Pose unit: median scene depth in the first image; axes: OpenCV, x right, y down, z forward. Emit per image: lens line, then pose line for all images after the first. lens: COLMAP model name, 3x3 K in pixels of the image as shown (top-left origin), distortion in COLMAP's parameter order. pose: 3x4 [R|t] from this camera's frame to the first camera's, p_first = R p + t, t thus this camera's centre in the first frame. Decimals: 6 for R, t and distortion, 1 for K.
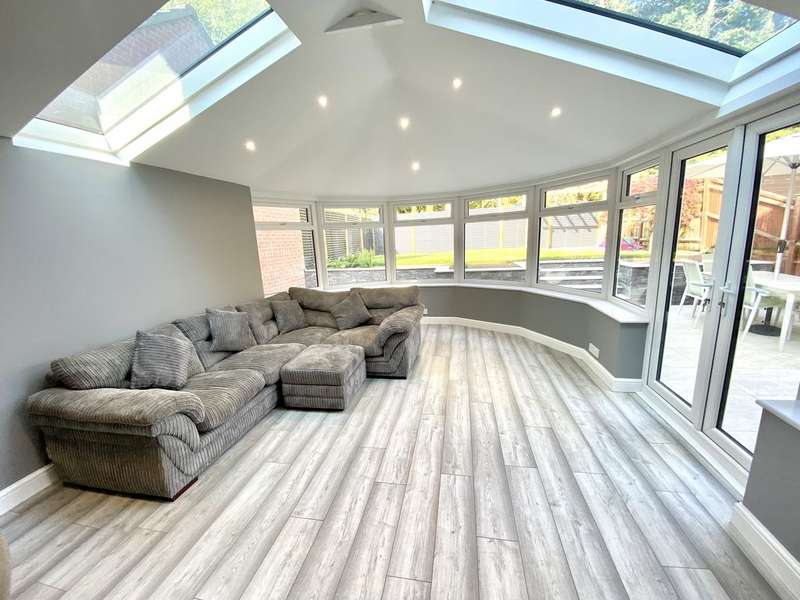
lens RADIAL K [[323.0, 0, 399.1], [0, 323.0, 300.5], [0, 0, 1]] dist [0.025939, -0.023812]
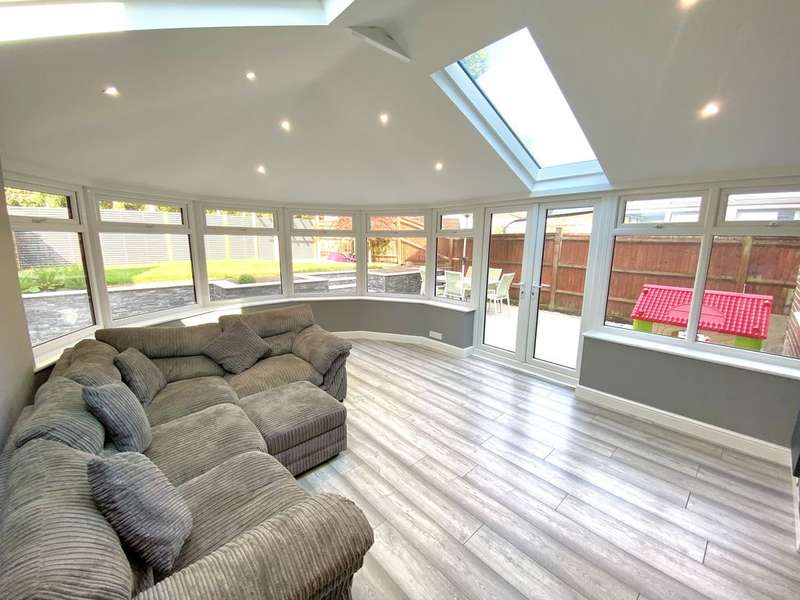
lens RADIAL K [[323.0, 0, 399.1], [0, 323.0, 300.5], [0, 0, 1]] dist [0.025939, -0.023812]
pose [[0.599631, -0.096191, 0.794474, -0.678146], [0.121264, 0.992208, 0.028607, -0.064400], [-0.791036, 0.079187, 0.606624, 0.298055]]
